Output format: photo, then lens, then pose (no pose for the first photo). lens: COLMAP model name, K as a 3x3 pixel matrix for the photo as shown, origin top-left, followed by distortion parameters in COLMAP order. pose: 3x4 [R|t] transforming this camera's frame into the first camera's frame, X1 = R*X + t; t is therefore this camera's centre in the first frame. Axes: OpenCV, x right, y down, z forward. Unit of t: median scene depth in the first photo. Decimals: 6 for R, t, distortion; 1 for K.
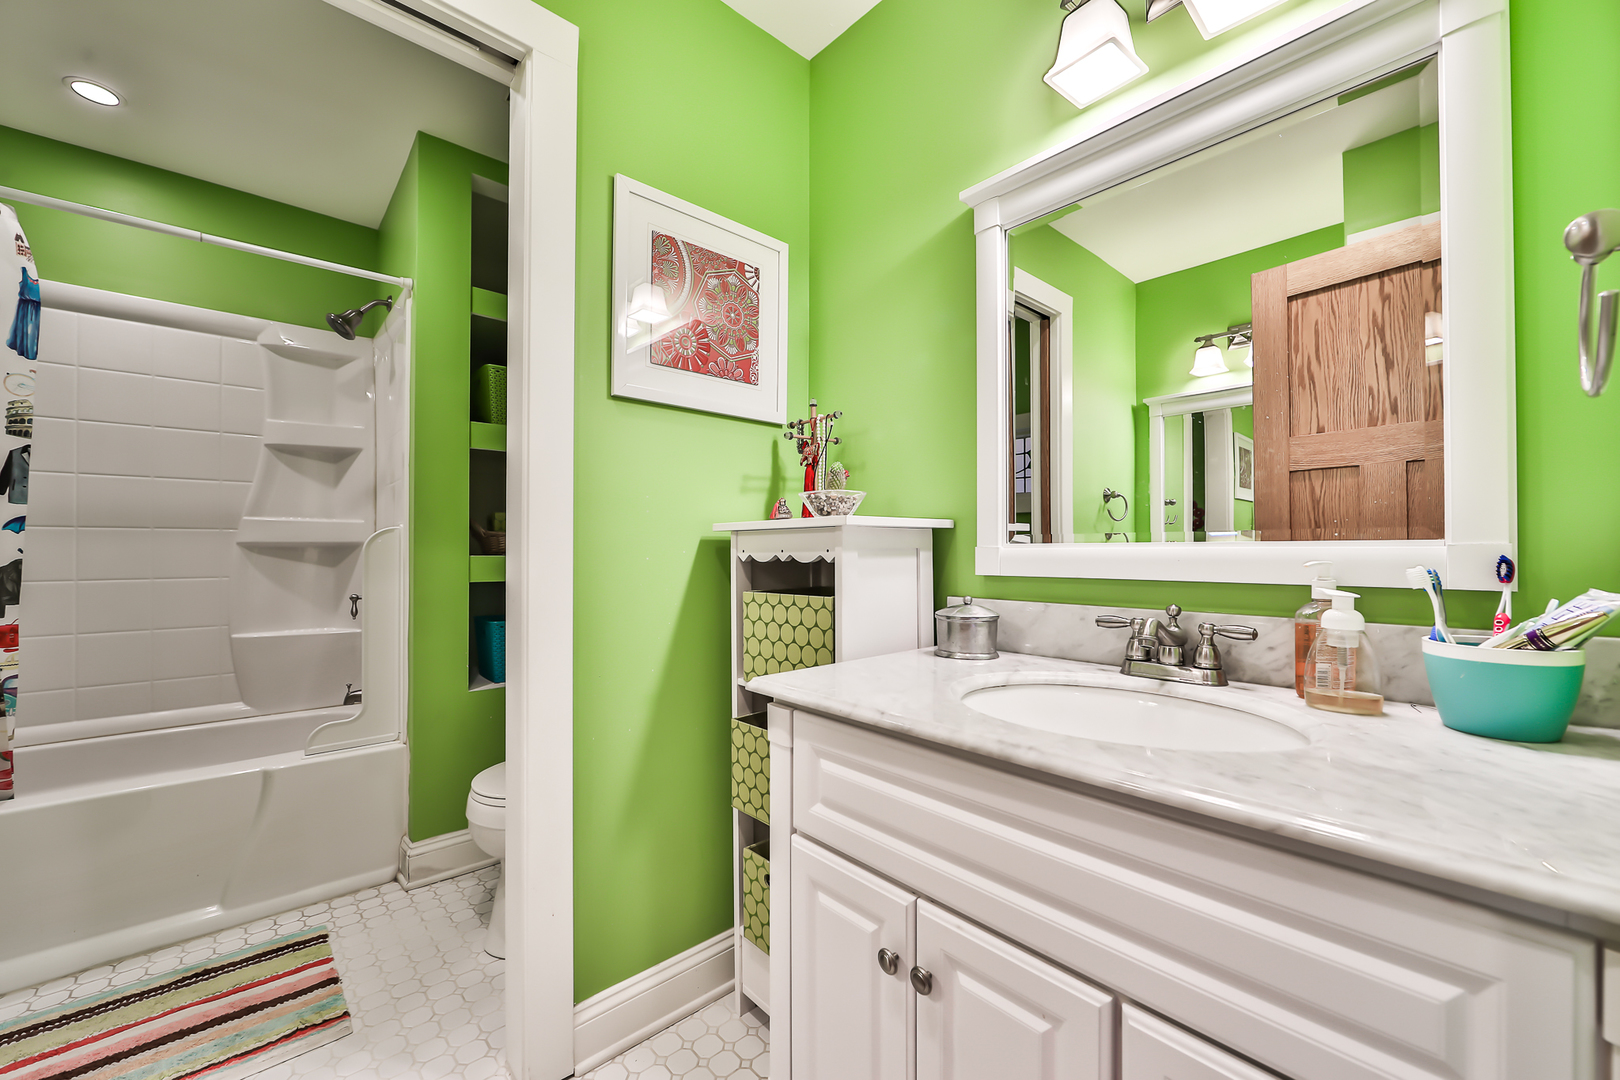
lens RADIAL K [[638.2, 0, 810.1], [0, 638.2, 544.1], [0, 0, 1]] dist [-0.015126, 0.003332]
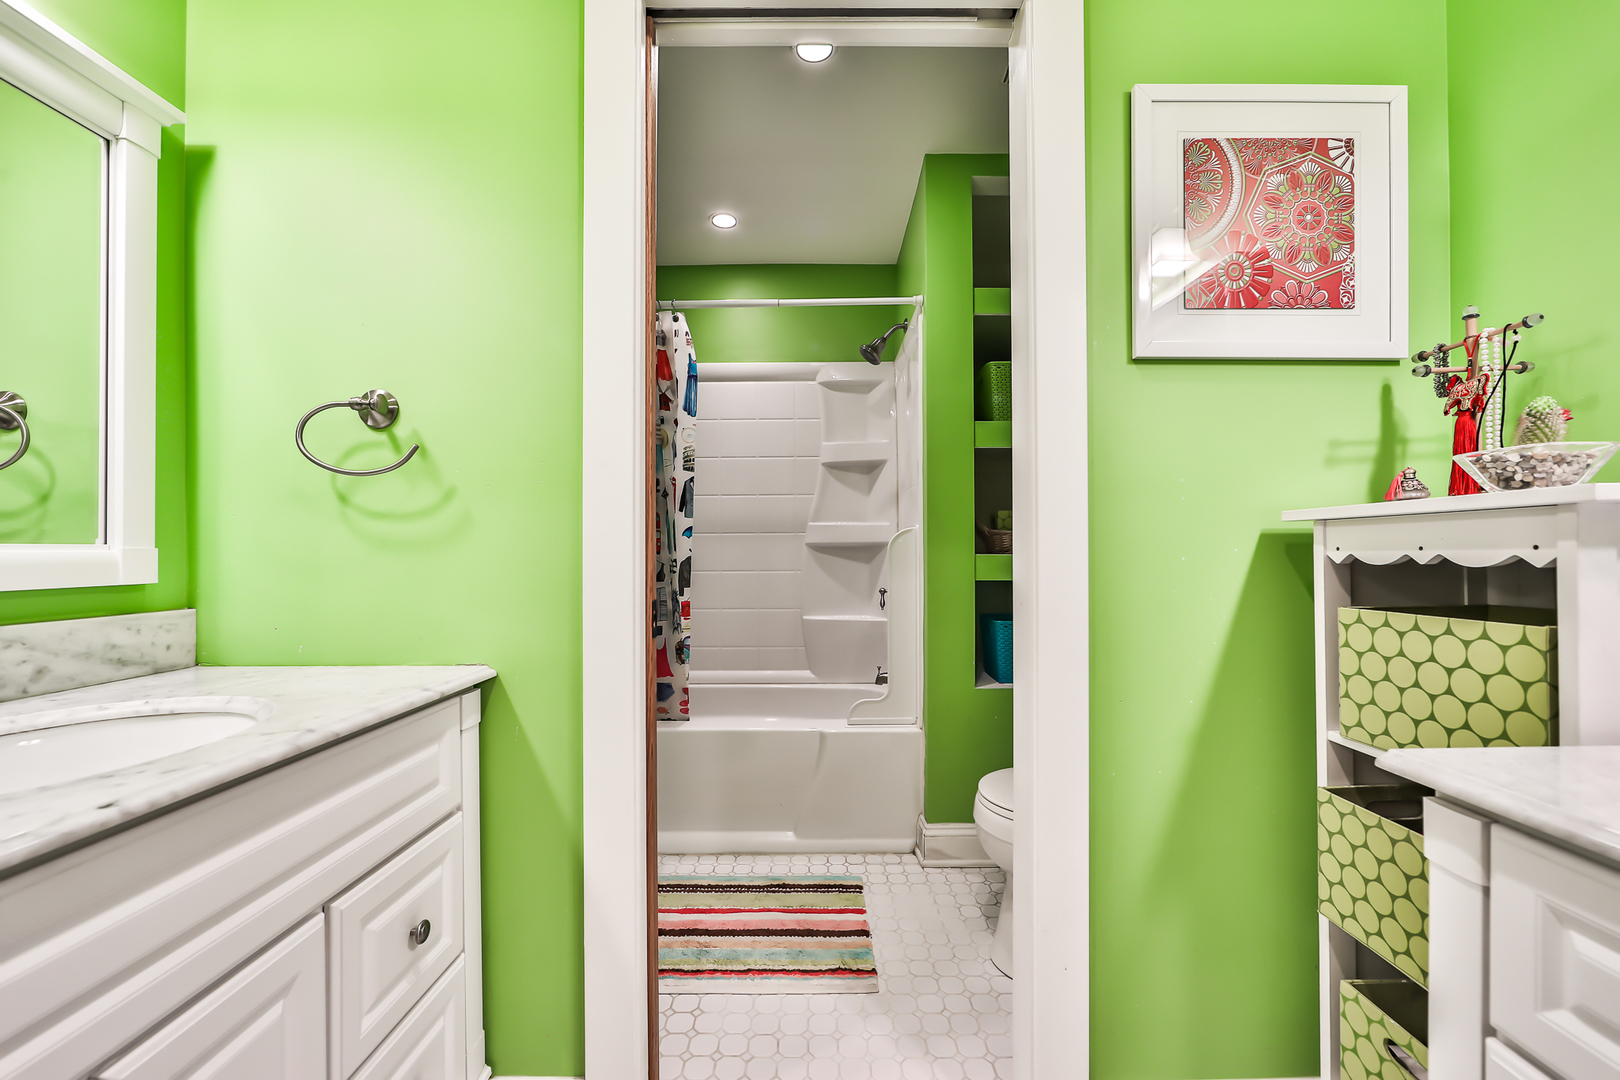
lens RADIAL K [[638.2, 0, 810.9], [0, 638.2, 548.5], [0, 0, 1]] dist [-0.015126, 0.003332]
pose [[0.736270, -0.003685, -0.676677, -0.055729], [0.010121, 0.999933, 0.005567, 0.001320], [0.676612, -0.010947, 0.736259, 0.099905]]
